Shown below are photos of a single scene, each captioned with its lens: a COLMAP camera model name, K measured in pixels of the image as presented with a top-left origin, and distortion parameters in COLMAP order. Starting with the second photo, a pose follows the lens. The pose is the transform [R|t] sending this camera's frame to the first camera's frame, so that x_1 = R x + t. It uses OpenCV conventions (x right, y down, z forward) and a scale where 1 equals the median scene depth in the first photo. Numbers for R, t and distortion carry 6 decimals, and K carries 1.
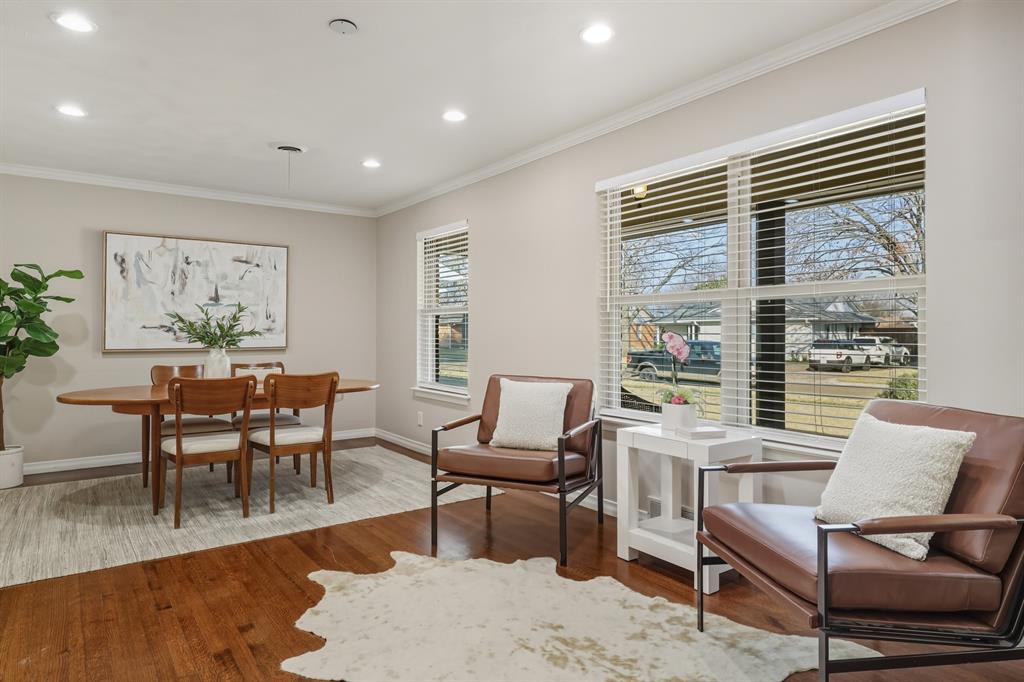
lens RADIAL K [[592.9, 0, 512.1], [0, 592.9, 335.2], [0, 0, 1]] dist [-0.007170, 0.000803]
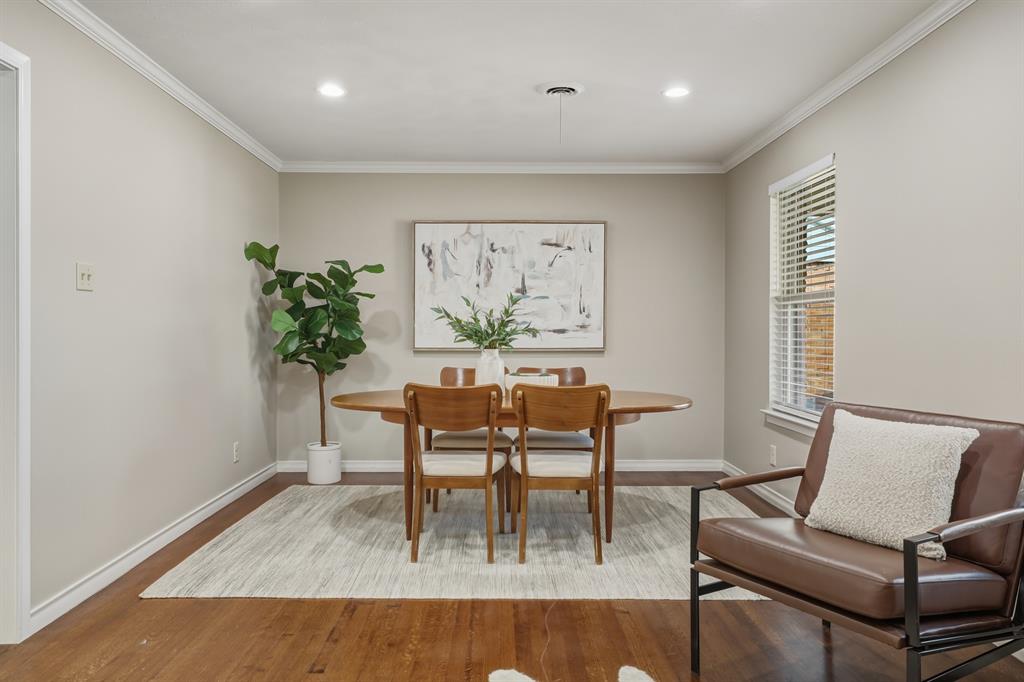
lens RADIAL K [[708.2, 0, 508.0], [0, 708.2, 334.5], [0, 0, 1]] dist [0.004447, 0.003136]
pose [[0.809393, 0.005588, -0.587240, 0.107551], [-0.004367, 0.999984, 0.003497, -0.001905], [0.587251, -0.000266, 0.809405, 0.208361]]
